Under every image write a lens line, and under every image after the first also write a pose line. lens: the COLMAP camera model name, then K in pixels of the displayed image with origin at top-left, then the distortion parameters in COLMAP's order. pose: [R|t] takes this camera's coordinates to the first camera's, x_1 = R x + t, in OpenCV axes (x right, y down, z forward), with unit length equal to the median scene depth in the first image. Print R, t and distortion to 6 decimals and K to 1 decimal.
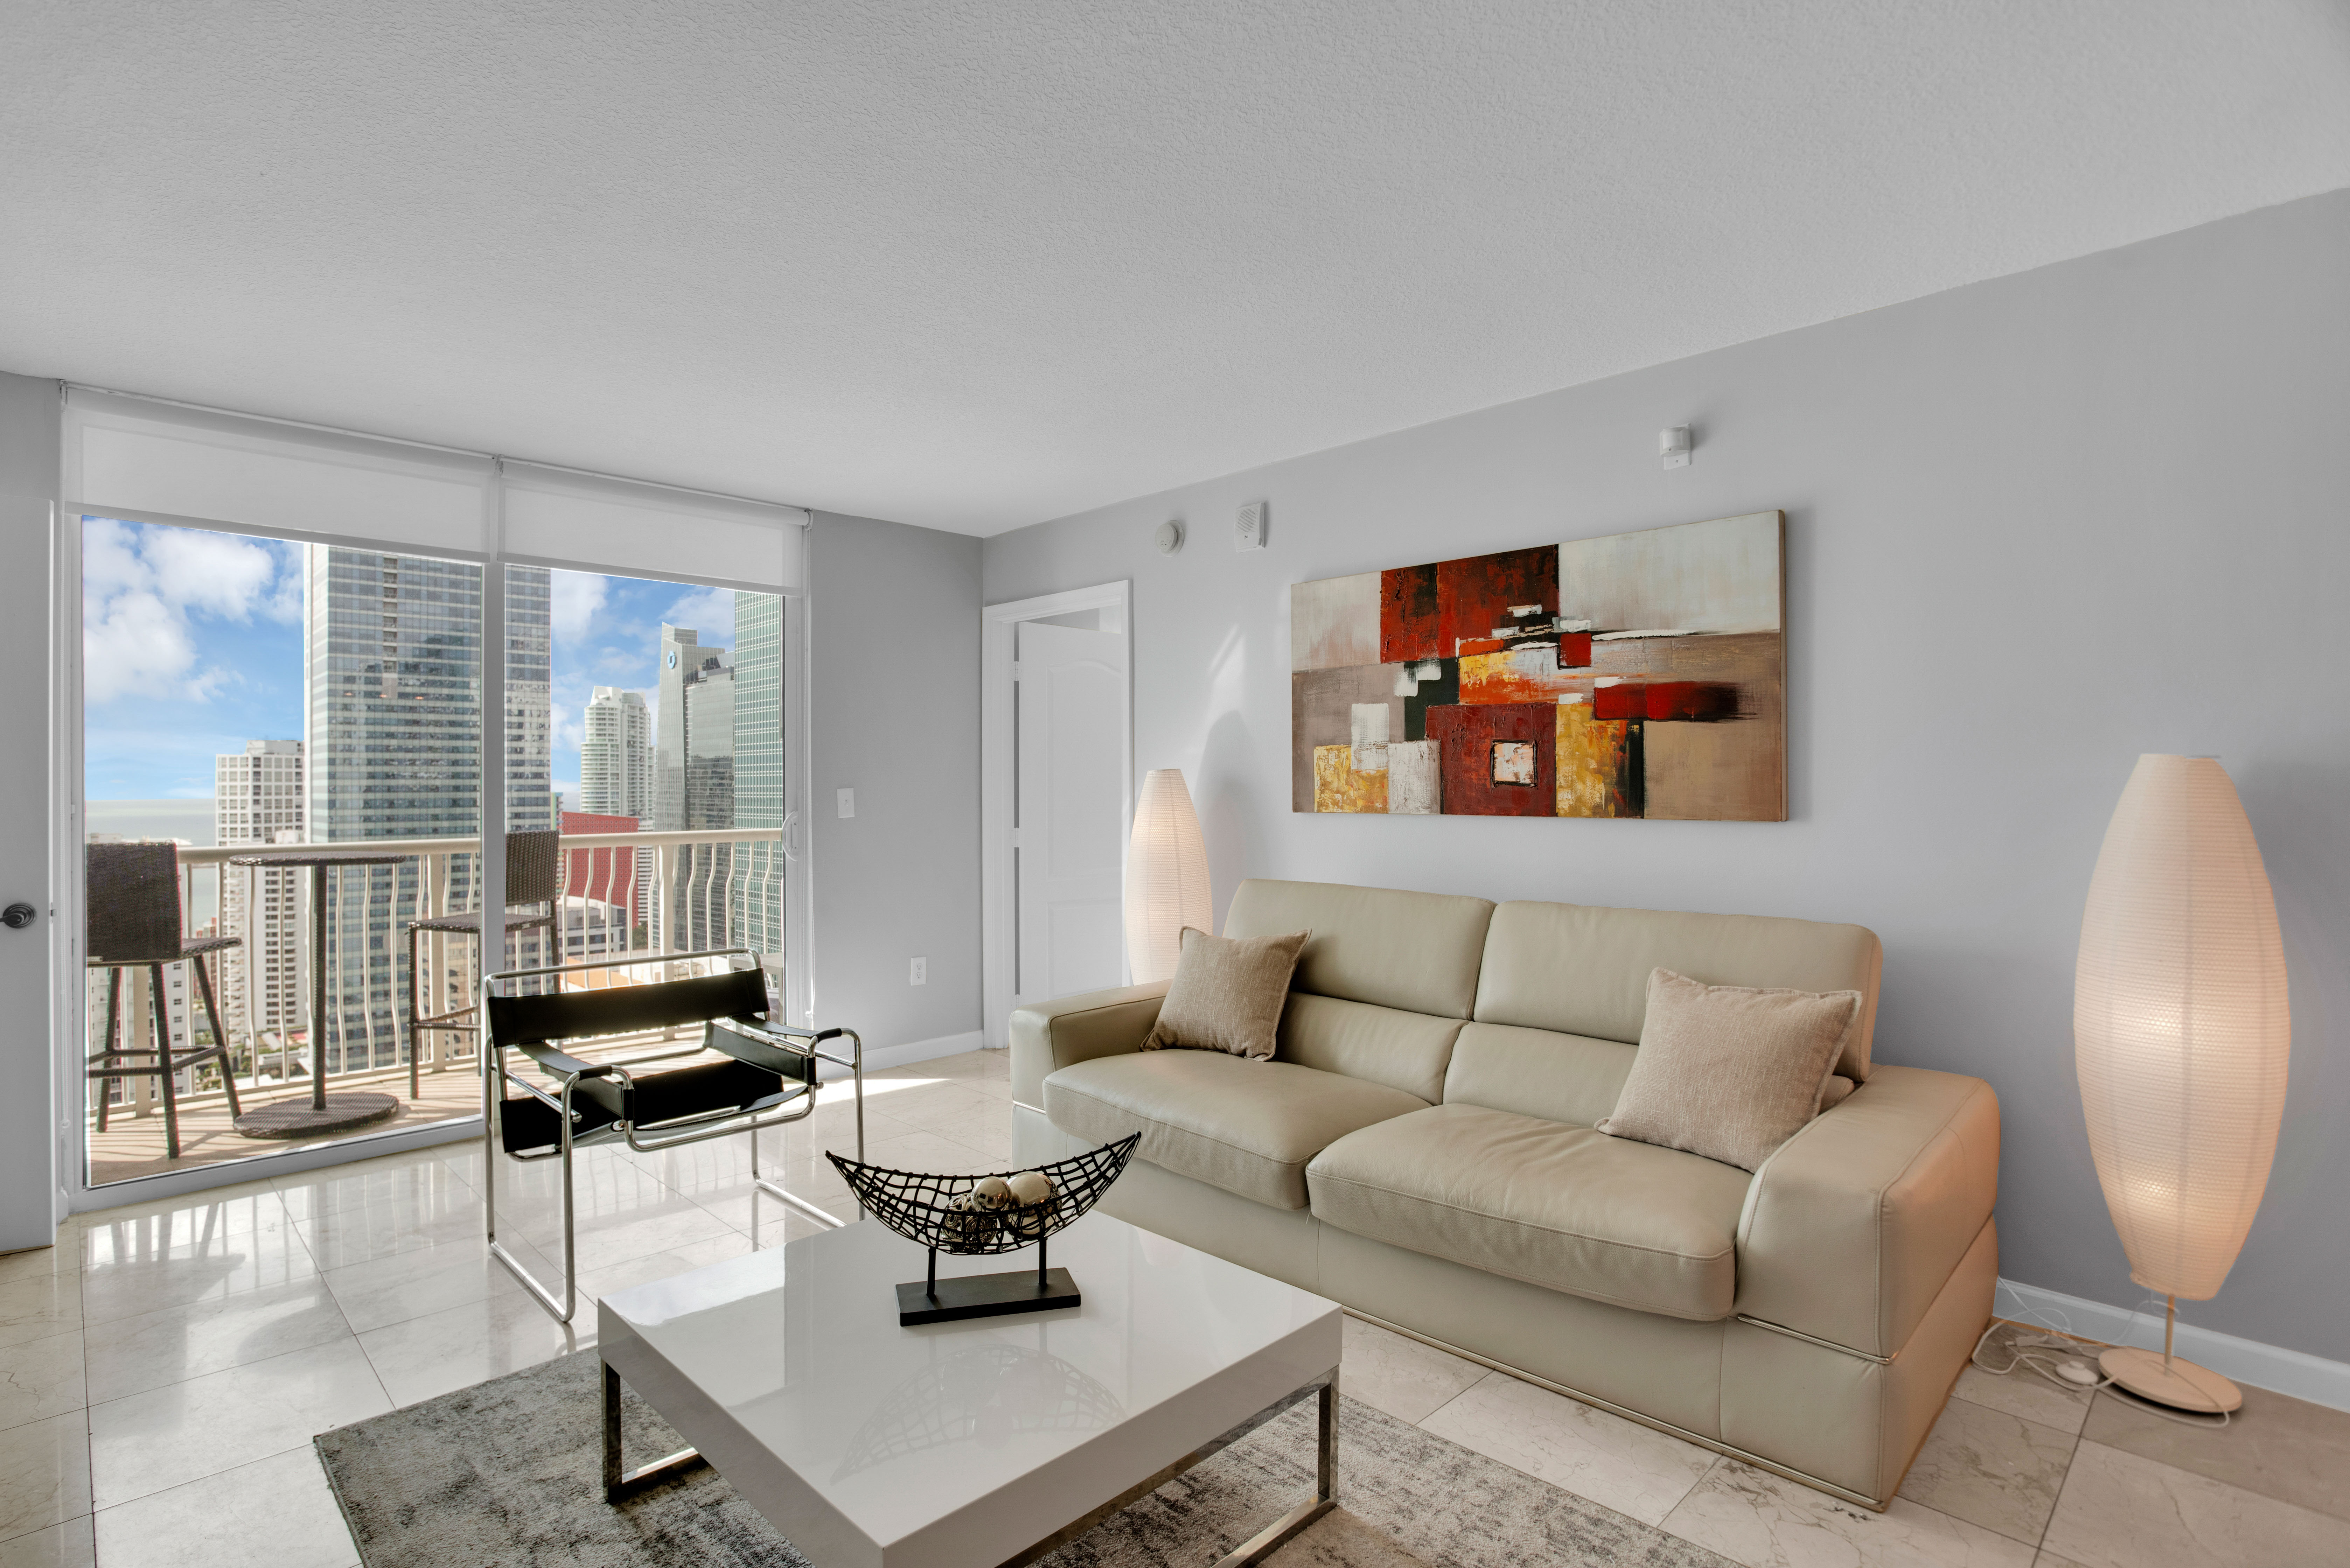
lens RADIAL K [[1159.8, 0, 1145.4], [0, 1159.8, 783.0], [0, 0, 1]] dist [-0.052035, 0.027475]
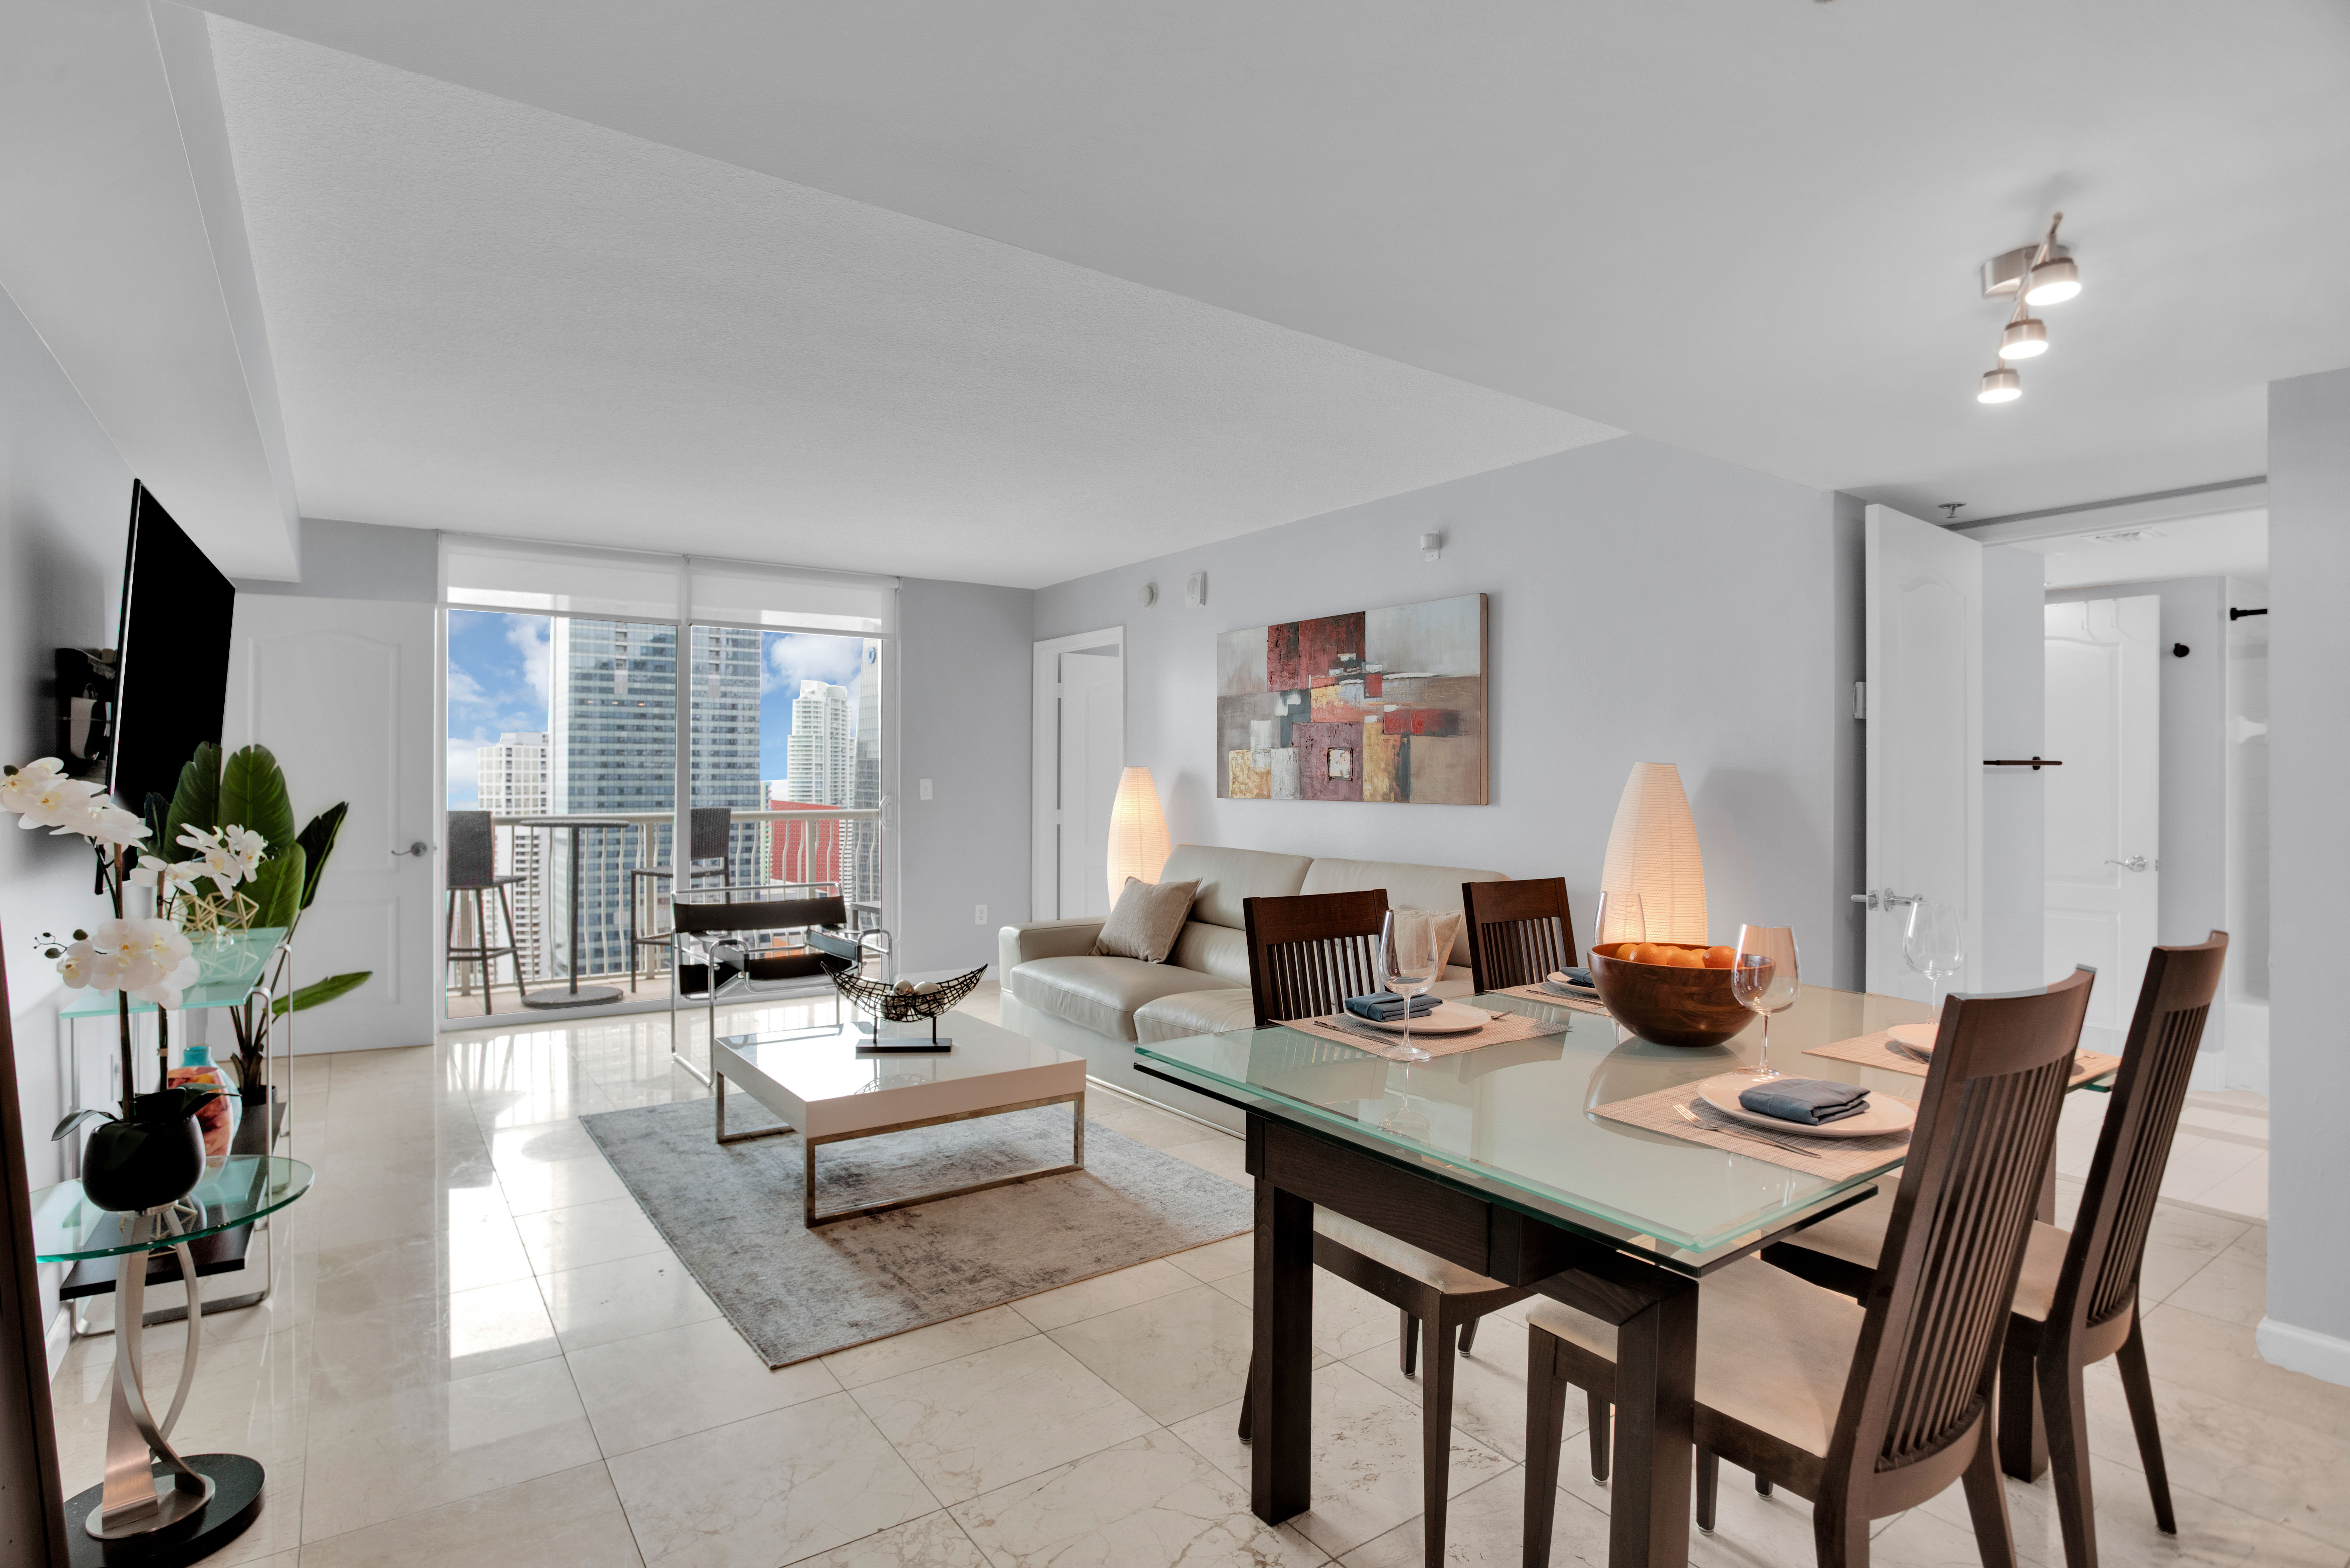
lens RADIAL K [[1180.5, 0, 1133.3], [0, 1180.5, 786.6], [0, 0, 1]] dist [-0.022418, 0.000271]
pose [[0.984845, 0.009144, -0.173198, 0.281072], [-0.007636, 0.999927, 0.009372, -0.000874], [0.173271, -0.007907, 0.984842, -0.420395]]
